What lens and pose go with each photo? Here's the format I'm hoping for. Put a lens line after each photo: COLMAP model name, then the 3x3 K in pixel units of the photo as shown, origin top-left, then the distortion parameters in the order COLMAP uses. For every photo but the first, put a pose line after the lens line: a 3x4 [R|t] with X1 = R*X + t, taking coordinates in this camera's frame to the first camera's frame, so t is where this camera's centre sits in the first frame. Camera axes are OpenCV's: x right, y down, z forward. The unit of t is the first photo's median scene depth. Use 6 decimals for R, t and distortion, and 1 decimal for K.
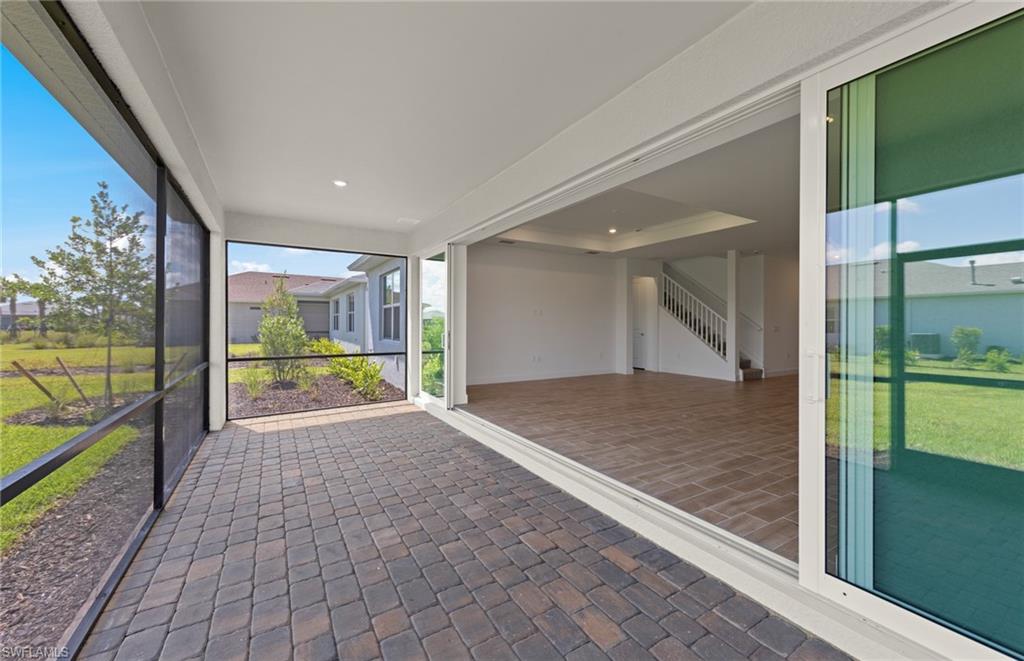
lens RADIAL K [[396.2, 0, 510.5], [0, 396.2, 326.7], [0, 0, 1]] dist [0.005564, -0.000431]
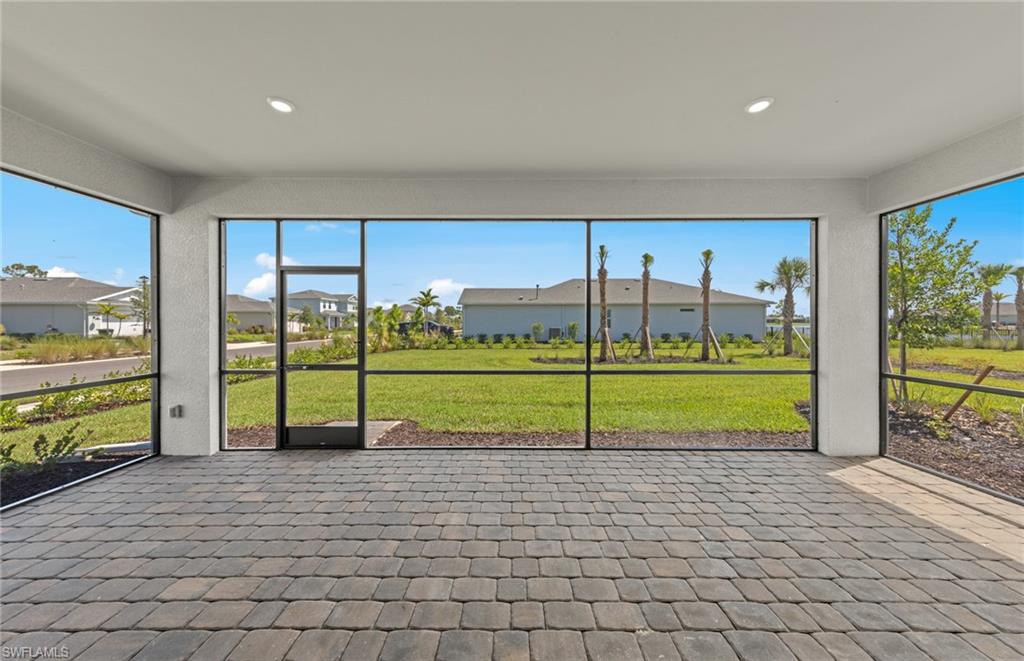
lens RADIAL K [[329.9, 0, 510.1], [0, 329.9, 326.2], [0, 0, 1]] dist [0.000167, 0.000005]
pose [[-0.526701, 0.008794, -0.850005, 0.254665], [-0.000894, 0.999940, 0.010899, -0.016198], [0.850050, 0.006501, -0.526662, 1.067999]]
